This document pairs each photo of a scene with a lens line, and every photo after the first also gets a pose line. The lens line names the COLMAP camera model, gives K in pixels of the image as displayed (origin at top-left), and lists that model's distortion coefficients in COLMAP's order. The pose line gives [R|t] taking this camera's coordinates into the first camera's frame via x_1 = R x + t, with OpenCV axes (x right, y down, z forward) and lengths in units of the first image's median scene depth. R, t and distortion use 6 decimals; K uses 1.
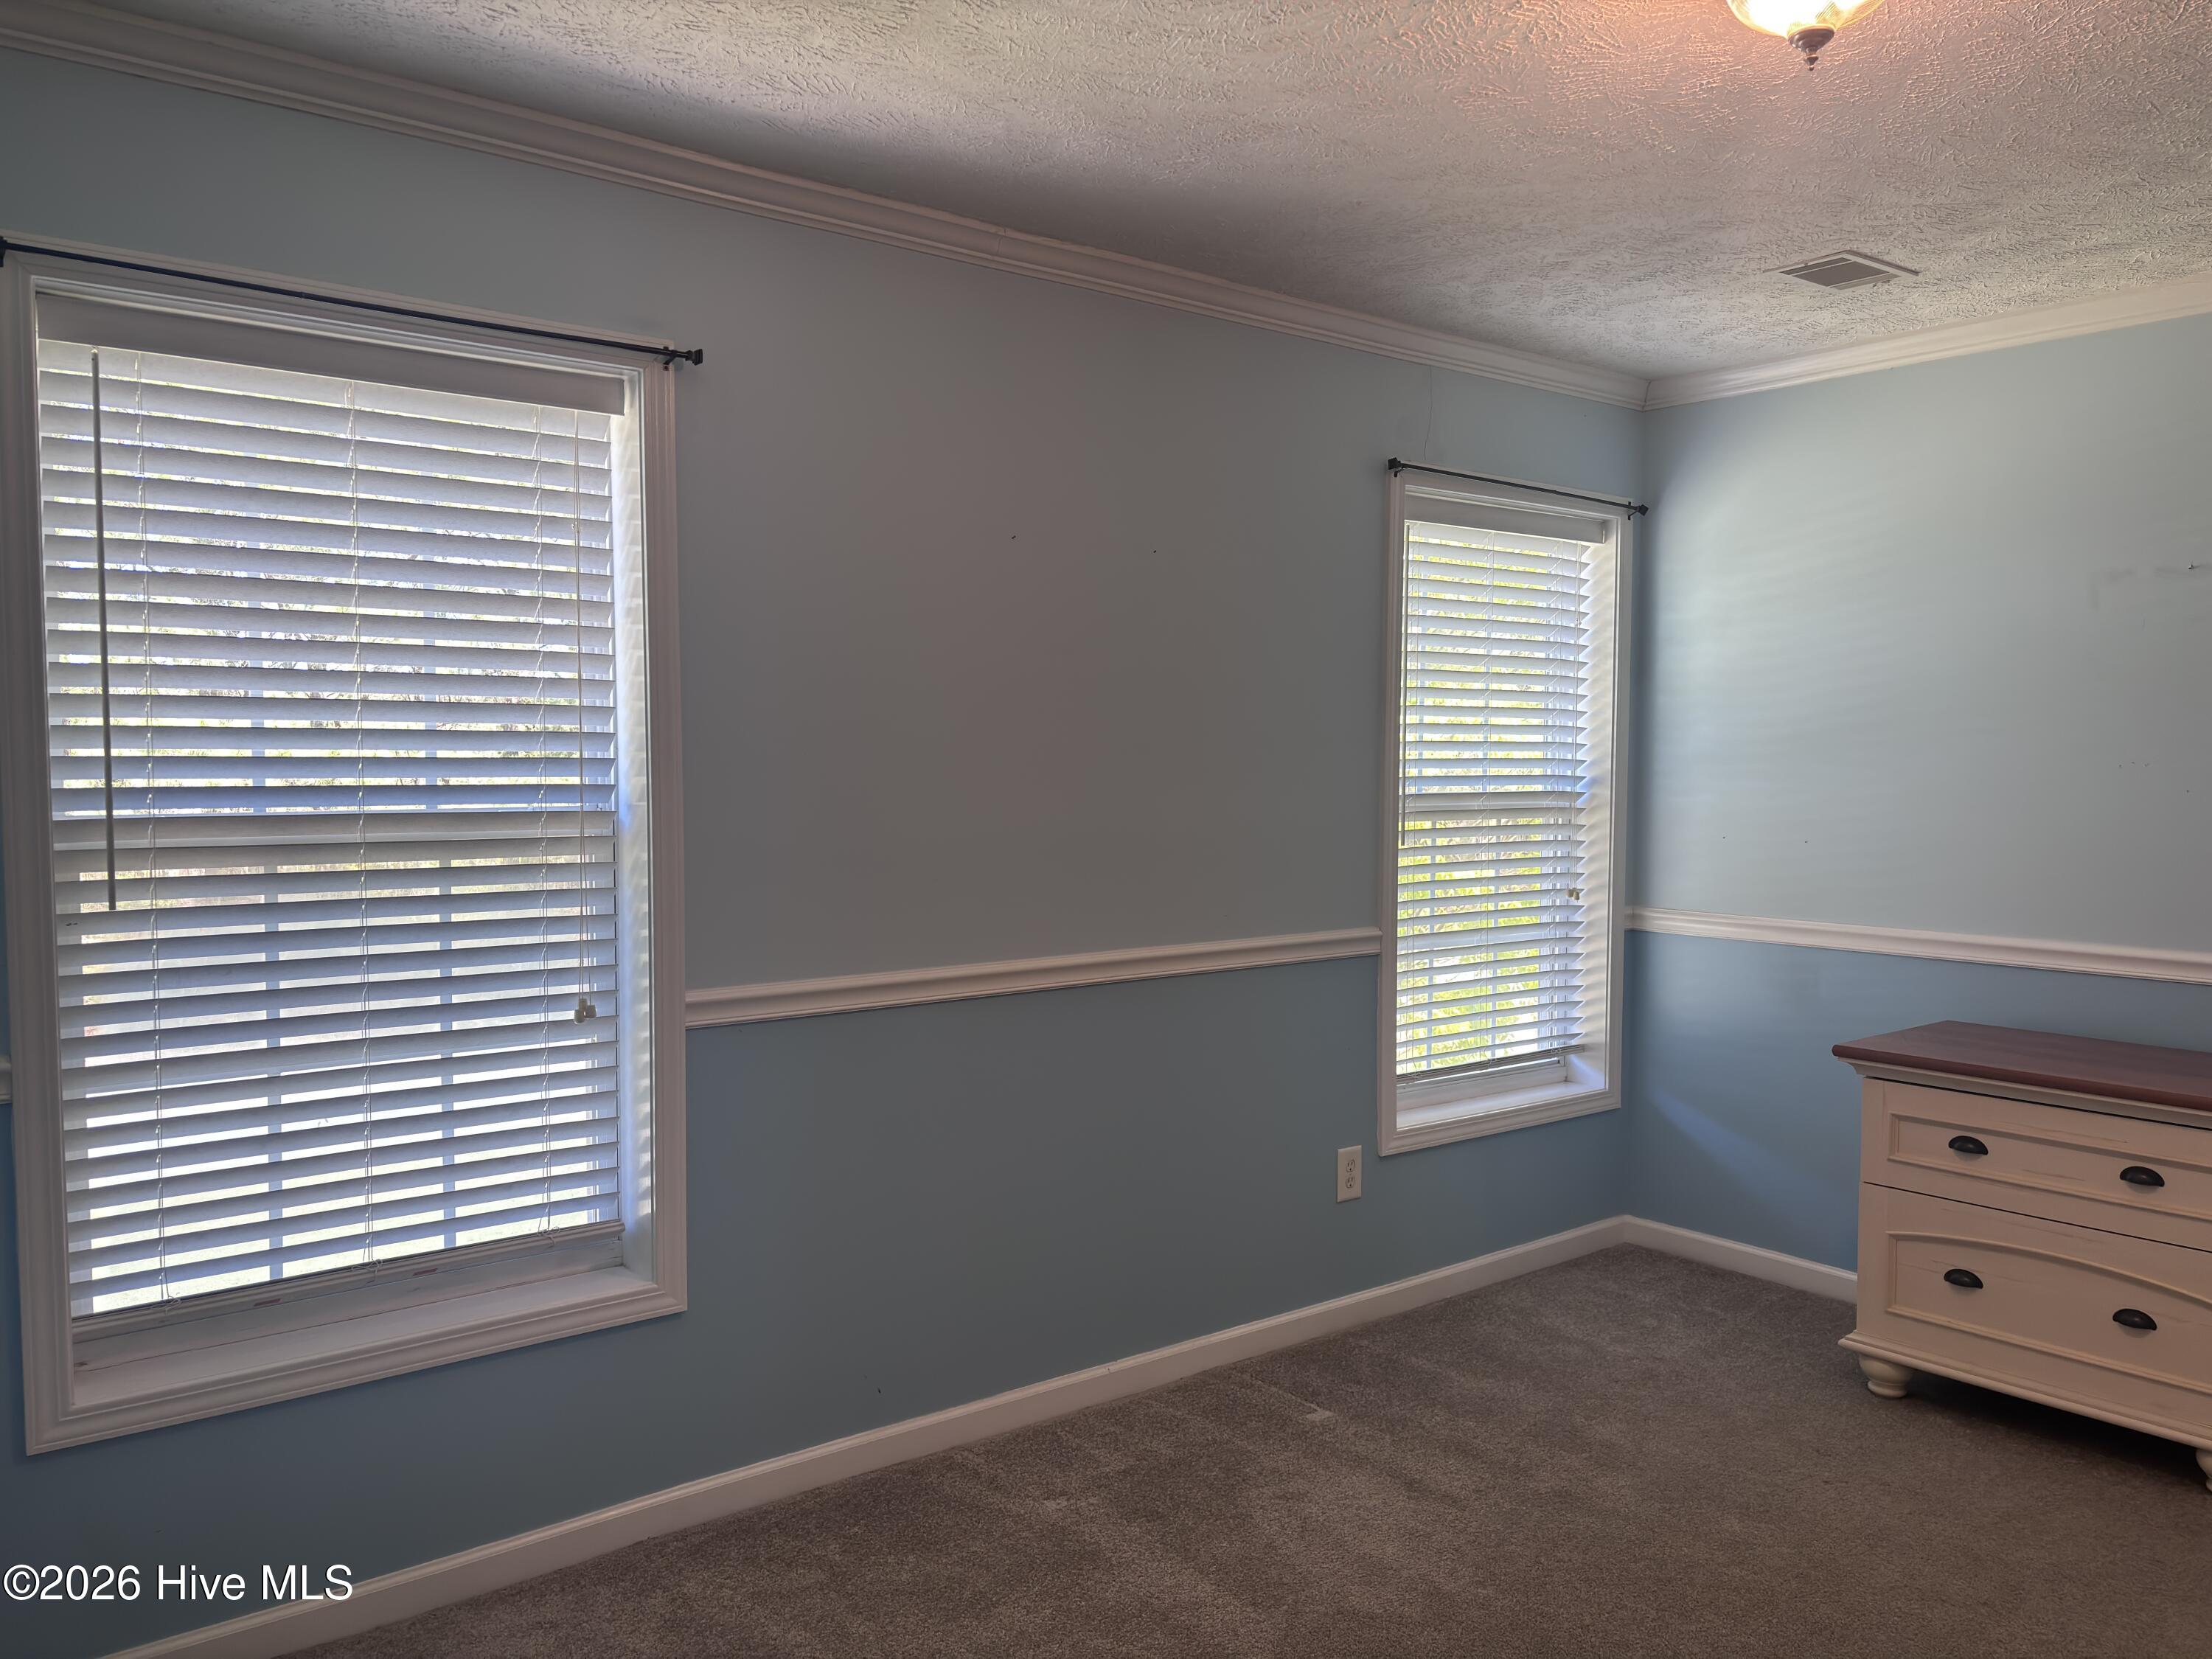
lens RADIAL K [[1737.4, 0, 1106.0], [0, 1737.4, 829.5], [0, 0, 1]] dist [0.003736, 0.003302]
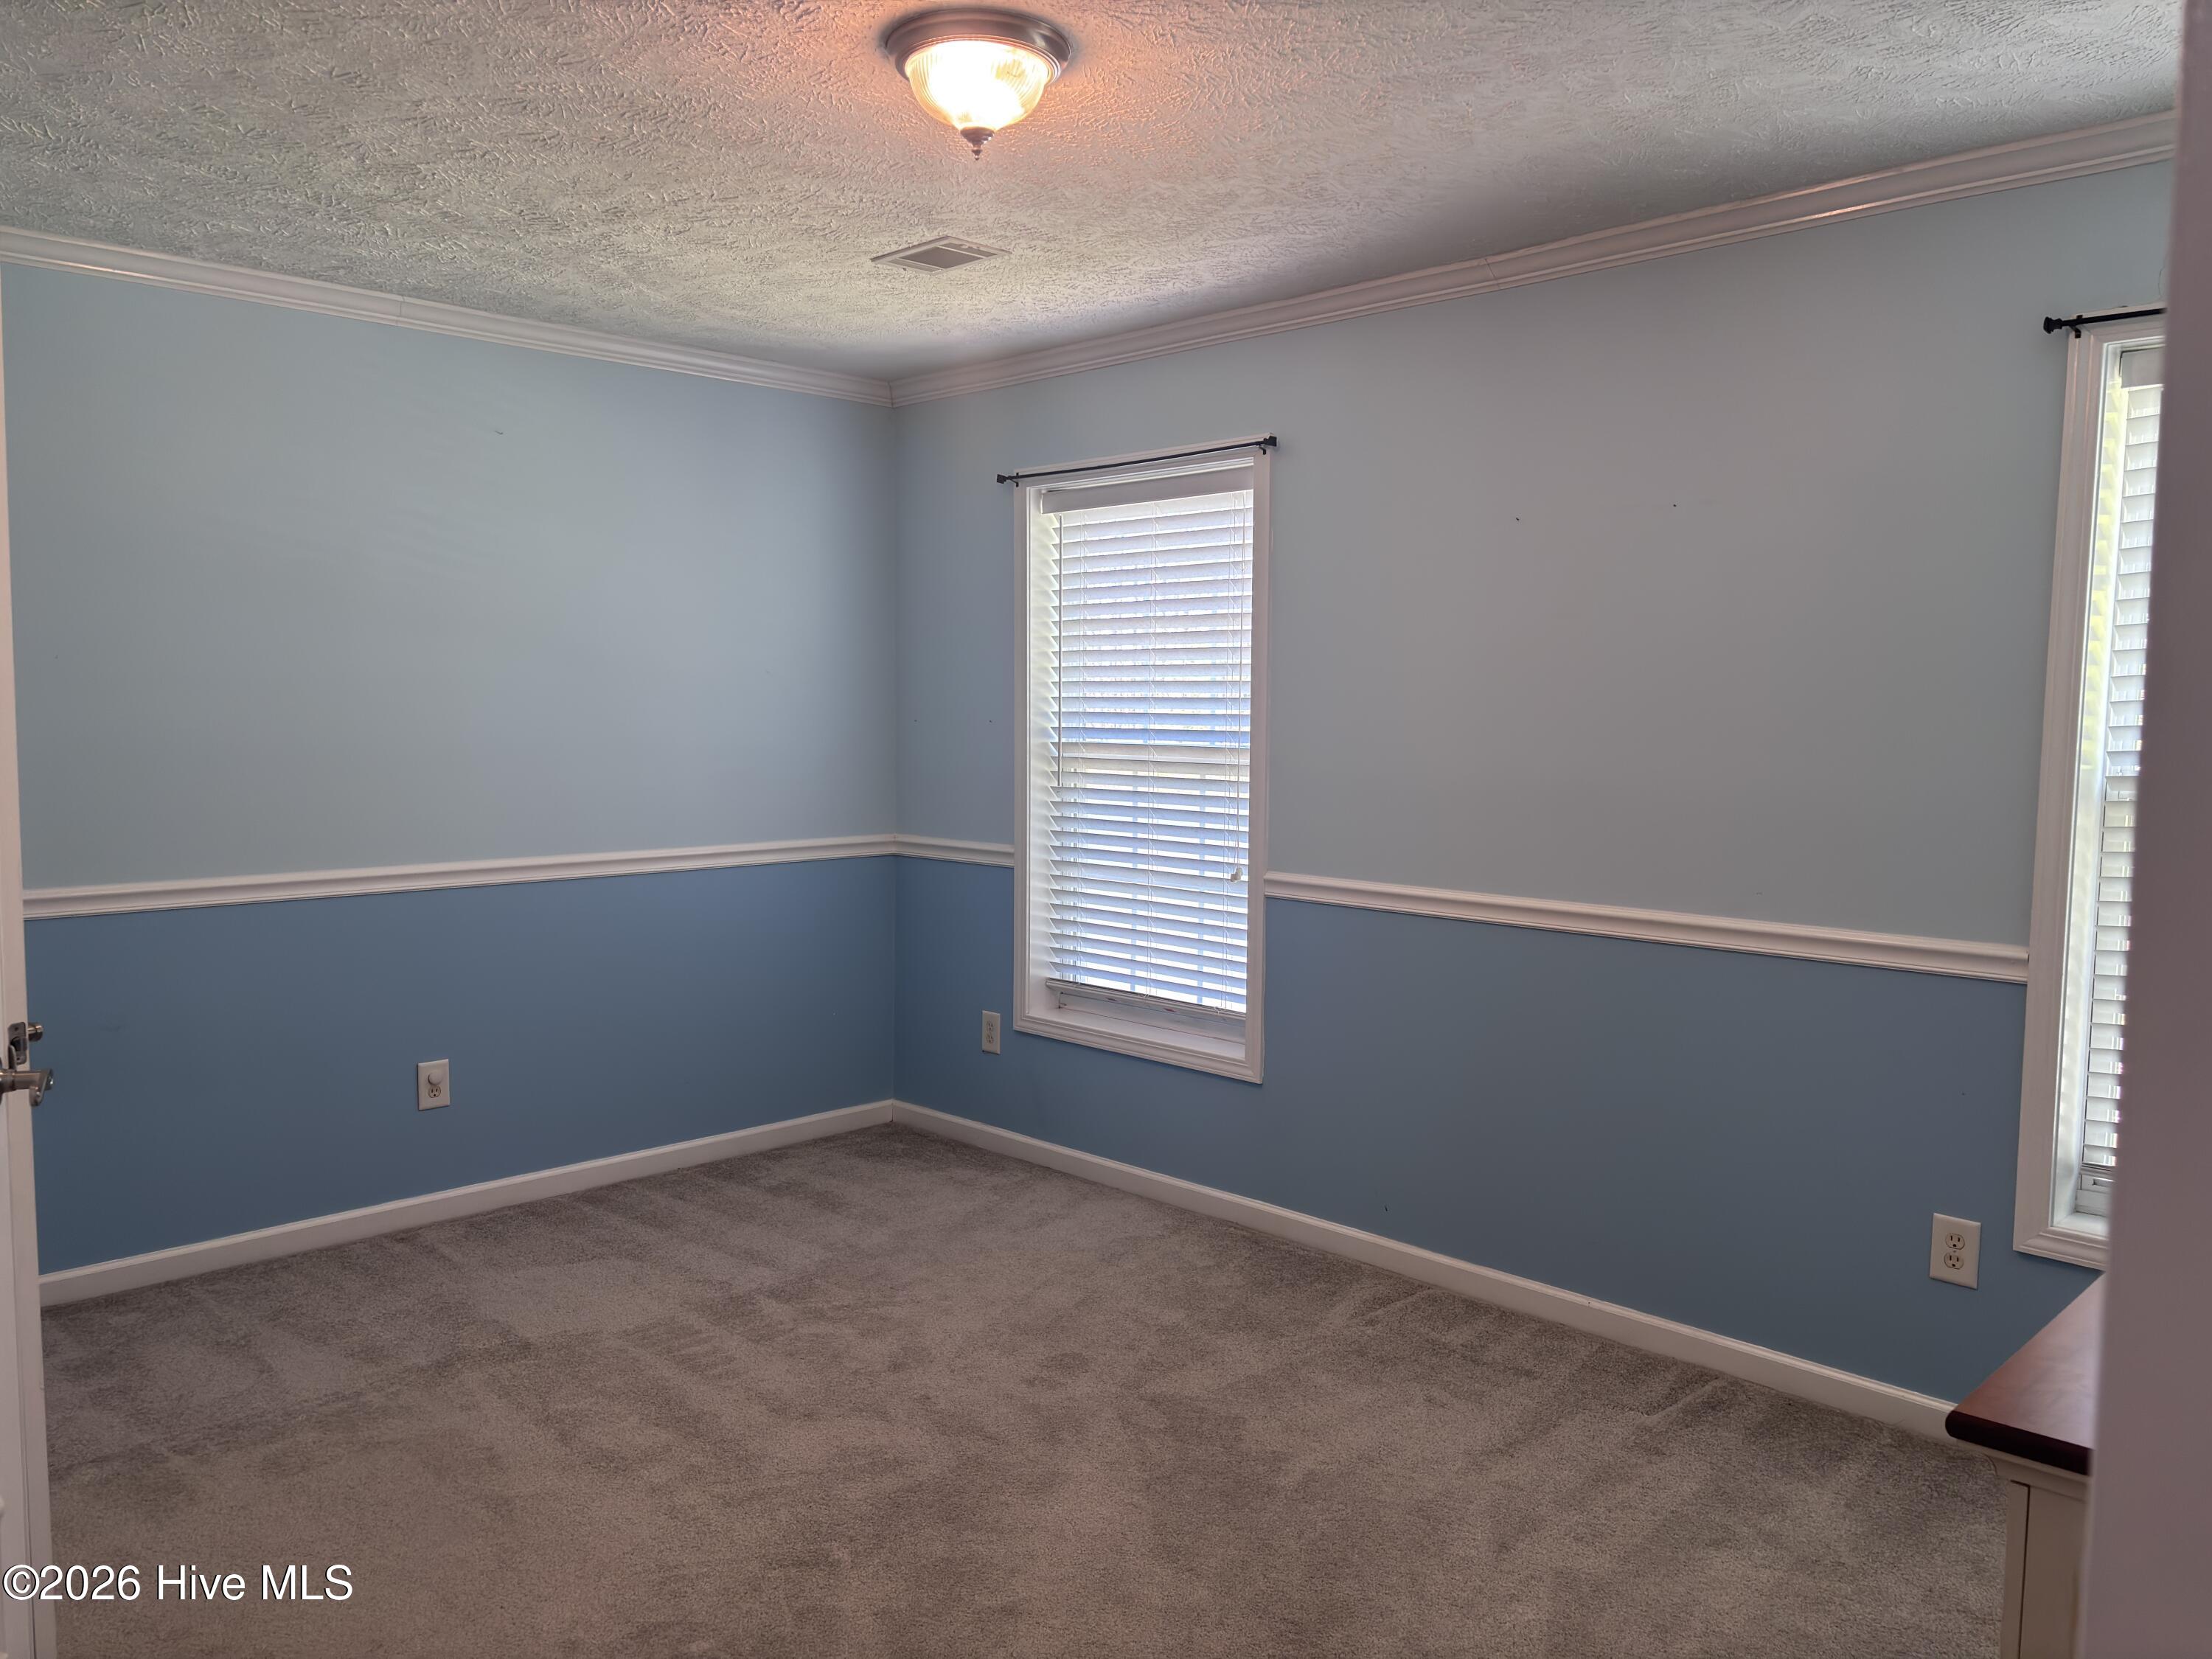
lens RADIAL K [[1660.1, 0, 1099.6], [0, 1660.1, 828.2], [0, 0, 1]] dist [0.003649, -0.002566]
pose [[0.068254, 0.053970, -0.996207, 1.195759], [-0.073231, 0.996113, 0.048947, 0.000593], [0.994977, 0.069612, 0.071941, 0.774167]]
